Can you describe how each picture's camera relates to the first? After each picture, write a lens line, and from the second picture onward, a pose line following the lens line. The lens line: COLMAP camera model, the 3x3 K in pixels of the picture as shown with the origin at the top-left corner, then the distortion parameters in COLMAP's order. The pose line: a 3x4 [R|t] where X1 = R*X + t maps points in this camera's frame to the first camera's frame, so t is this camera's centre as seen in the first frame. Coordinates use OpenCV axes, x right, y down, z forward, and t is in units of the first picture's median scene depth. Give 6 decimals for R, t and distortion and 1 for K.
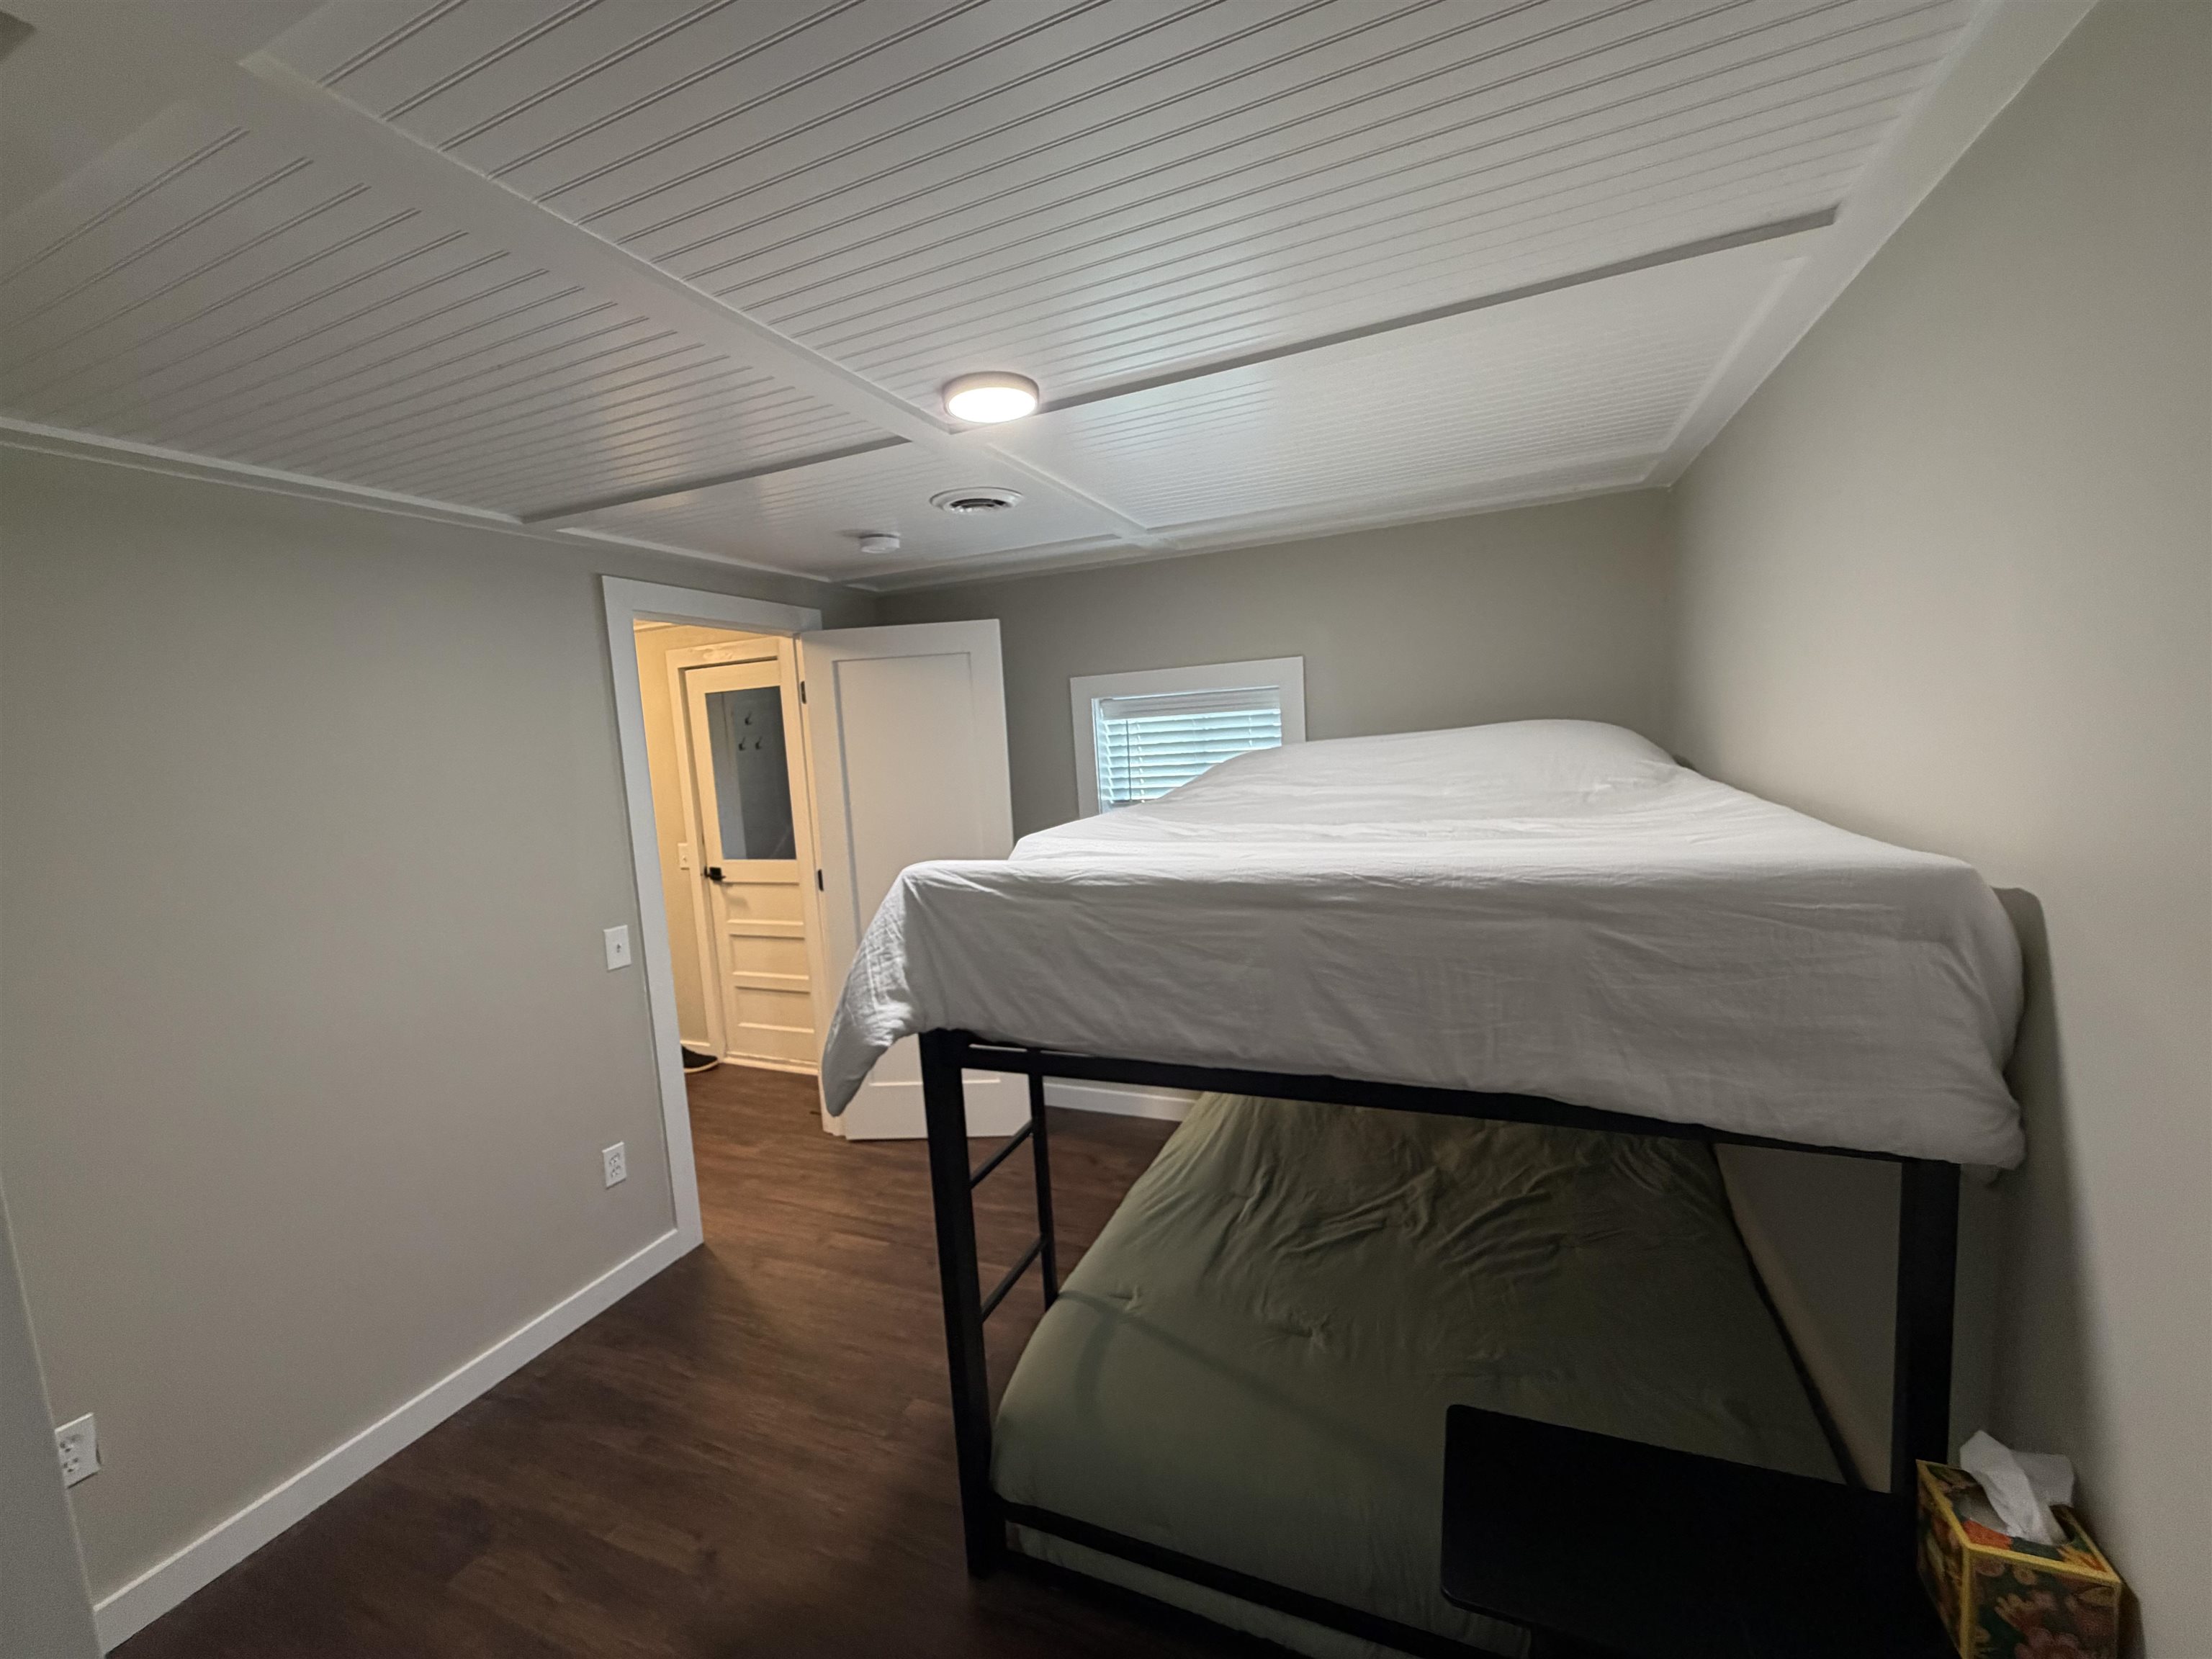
lens RADIAL K [[879.3, 0, 1106.0], [0, 879.3, 829.5], [0, 0, 1]] dist [0.002601, 0.000419]
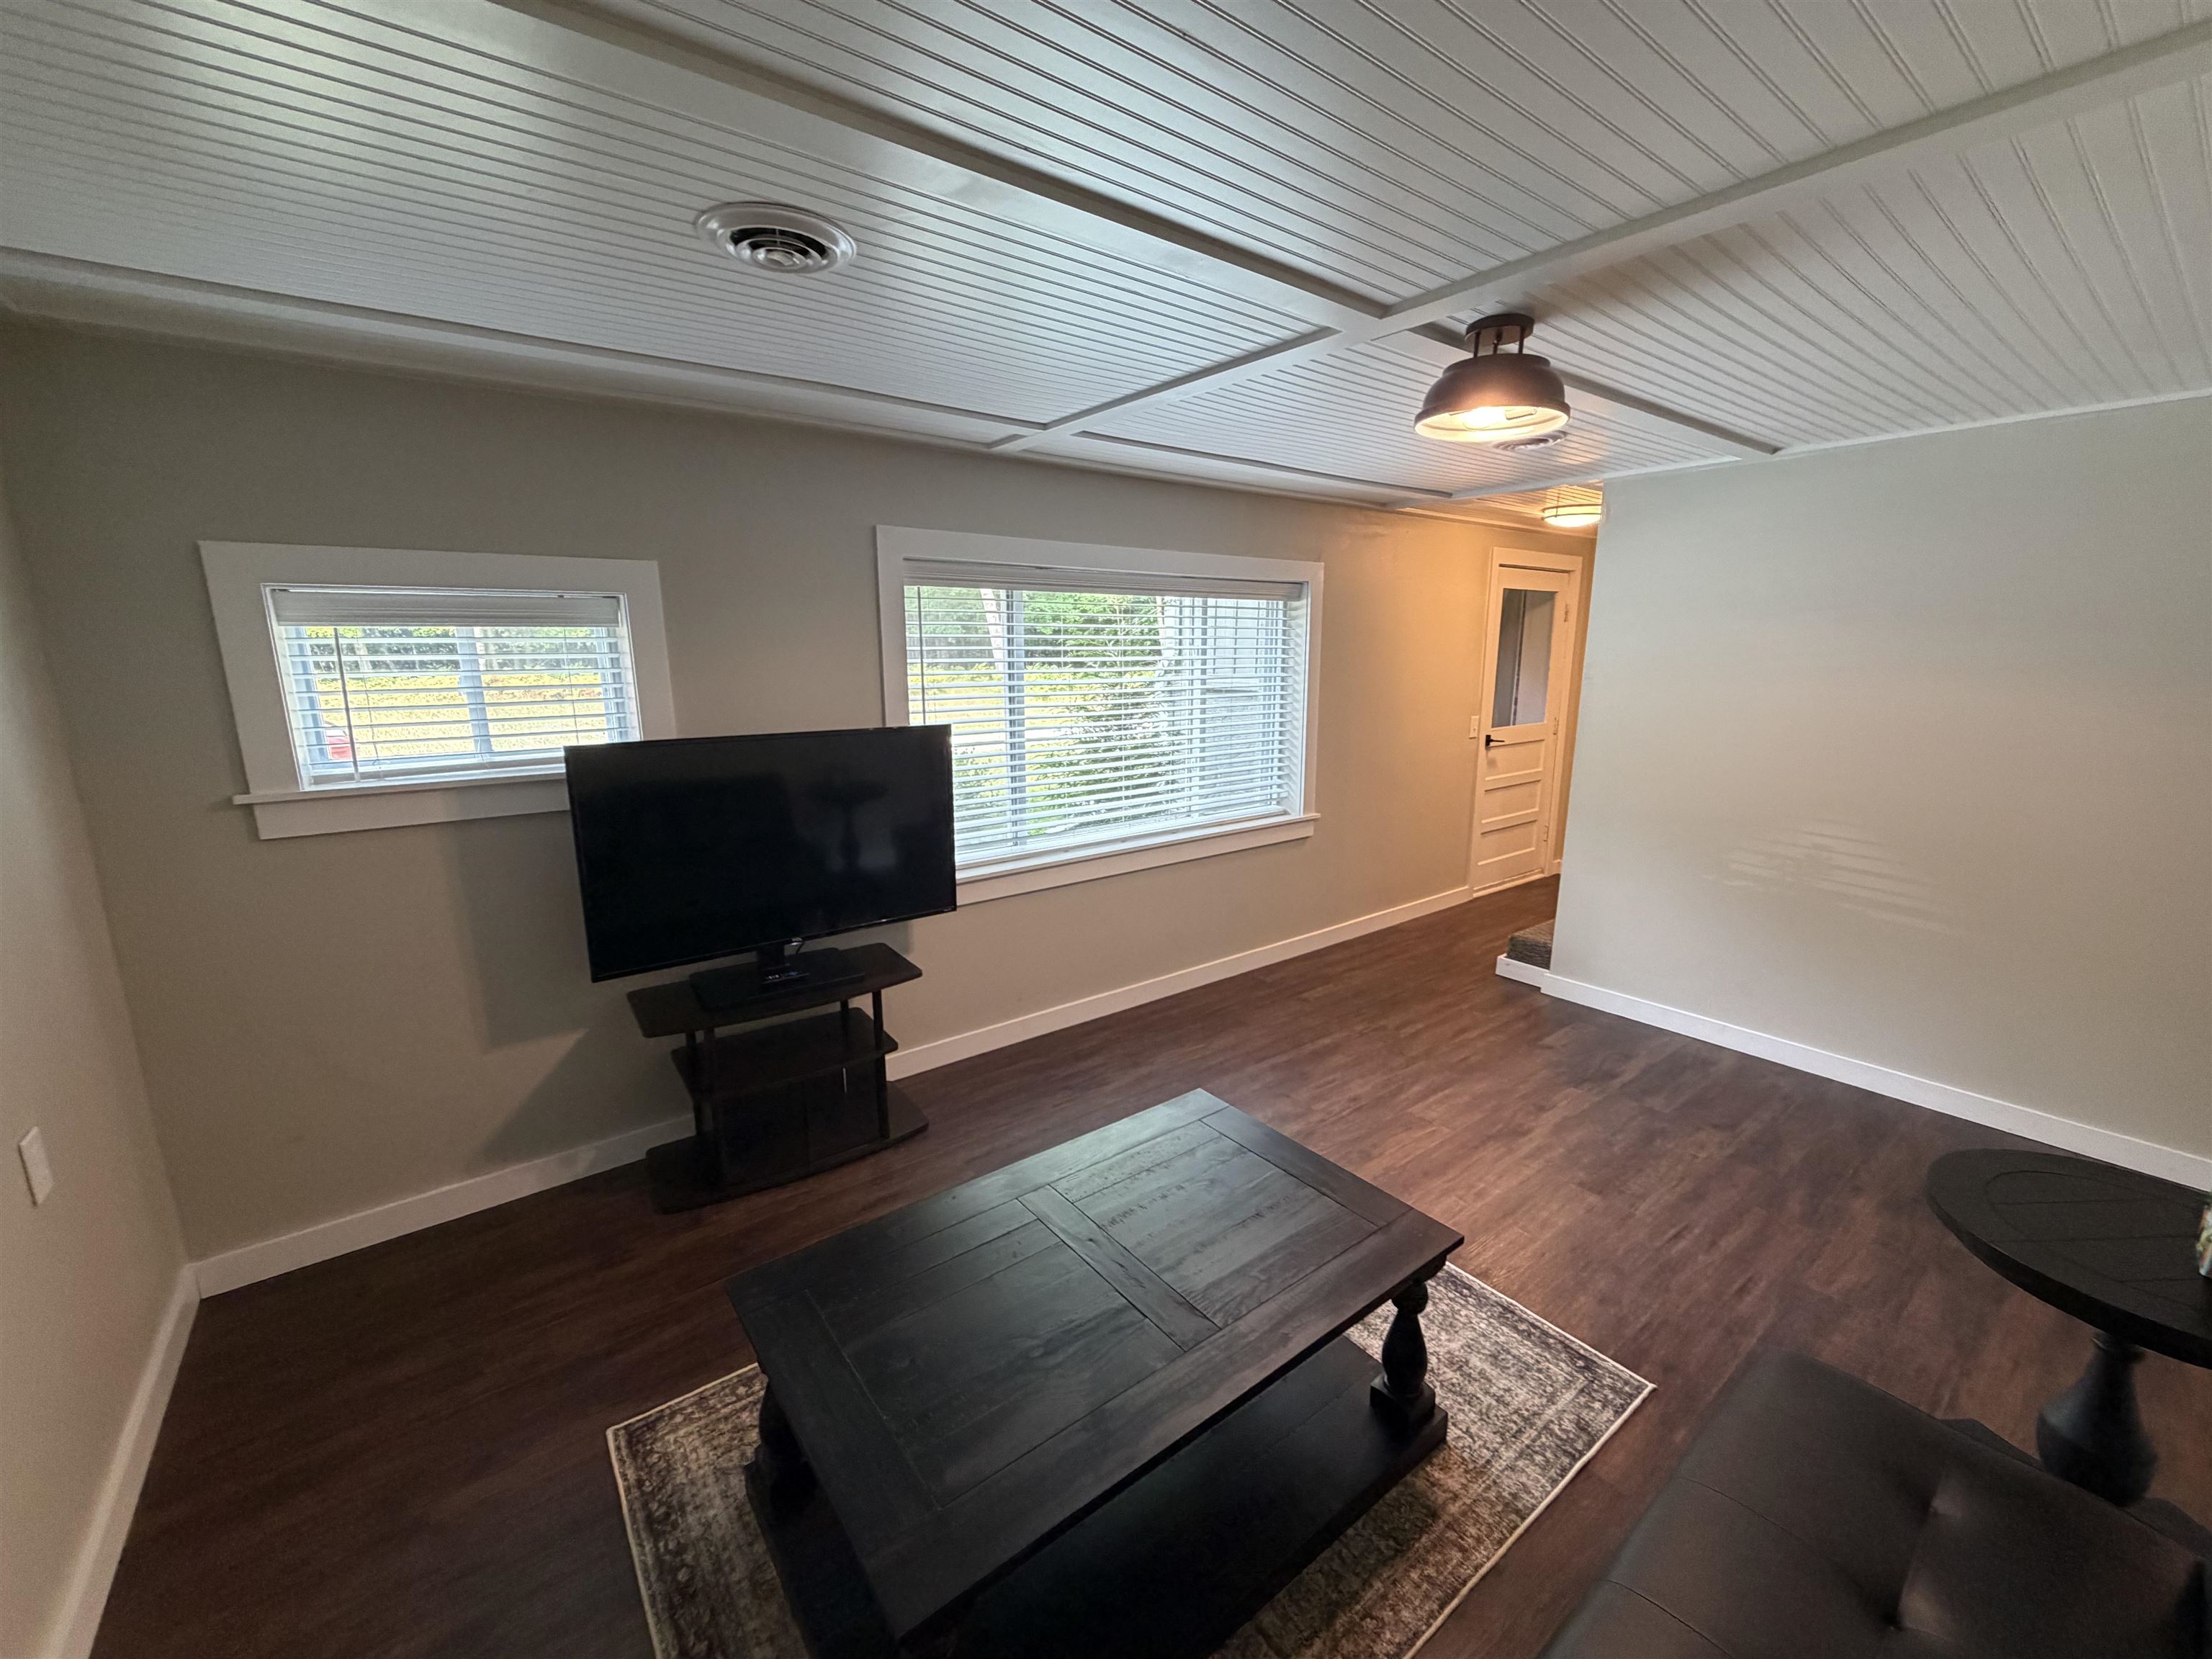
lens RADIAL K [[879.3, 0, 1106.0], [0, 879.3, 829.5], [0, 0, 1]] dist [0.002601, 0.000419]
pose [[0.497777, -0.114066, 0.859771, -1.746953], [0.059229, 0.993470, 0.097512, 0.023386], [-0.865280, 0.002384, 0.501283, 0.843833]]
